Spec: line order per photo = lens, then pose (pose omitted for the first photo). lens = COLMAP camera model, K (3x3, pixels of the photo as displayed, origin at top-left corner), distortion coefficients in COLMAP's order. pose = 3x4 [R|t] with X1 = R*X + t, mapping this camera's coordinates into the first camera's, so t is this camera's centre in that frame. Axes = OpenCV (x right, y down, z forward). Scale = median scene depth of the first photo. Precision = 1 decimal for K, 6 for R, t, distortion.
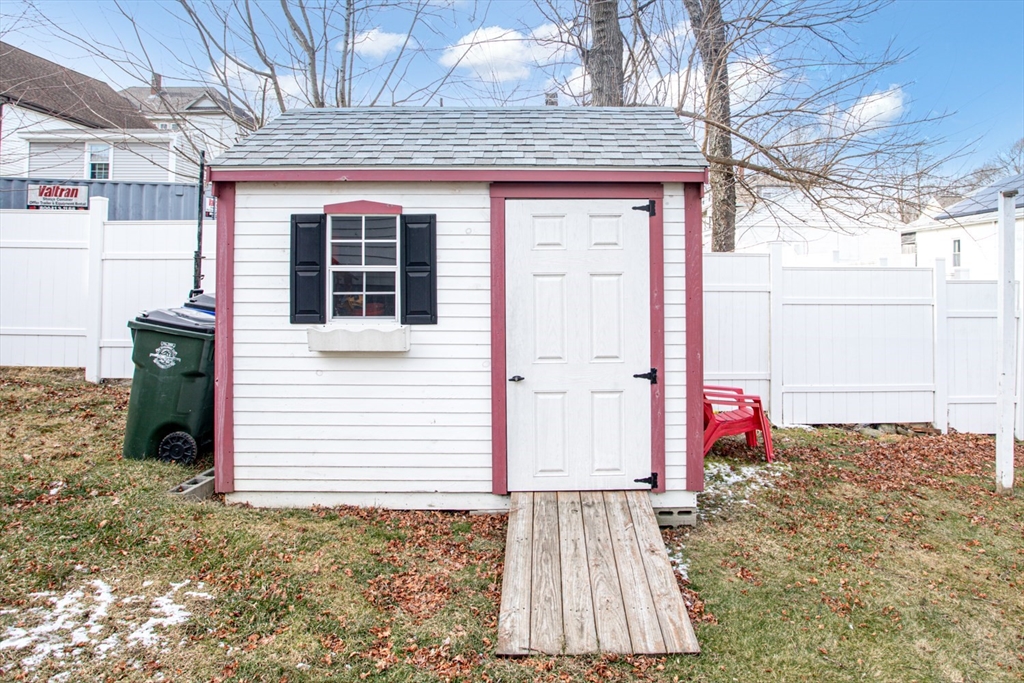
lens RADIAL K [[622.7, 0, 560.8], [0, 622.7, 295.7], [0, 0, 1]] dist [-0.052731, 0.003646]
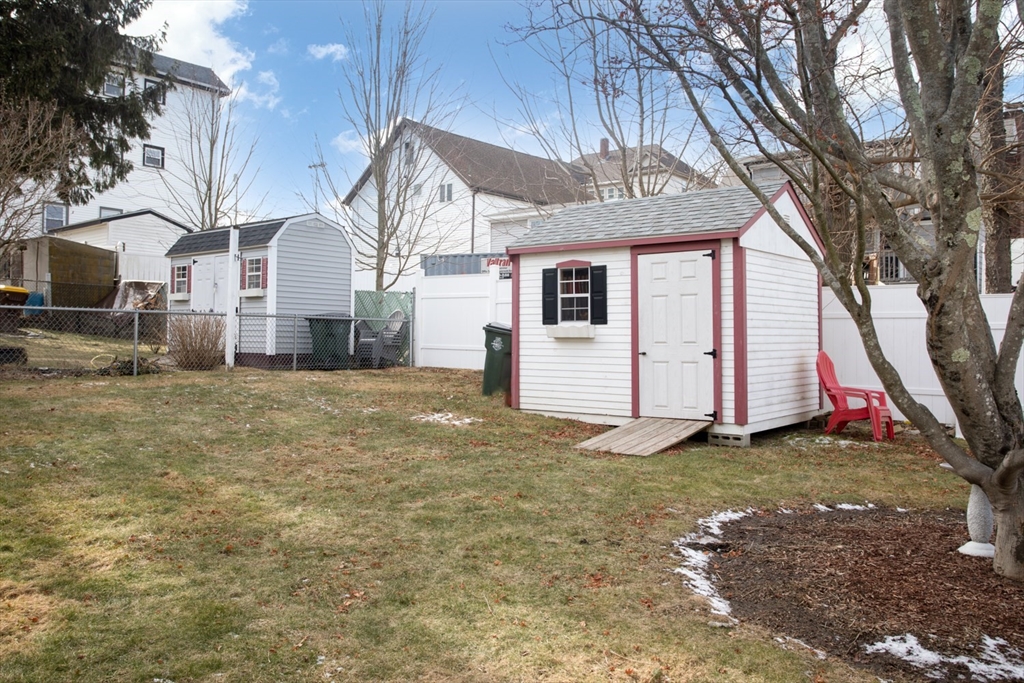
lens RADIAL K [[836.6, 0, 509.7], [0, 836.6, 340.3], [0, 0, 1]] dist [0.003171, -0.000012]
pose [[0.769384, 0.003844, -0.638775, 1.179111], [0.000050, 0.999982, 0.006077, 0.078774], [0.638786, -0.004707, 0.769370, -1.114985]]
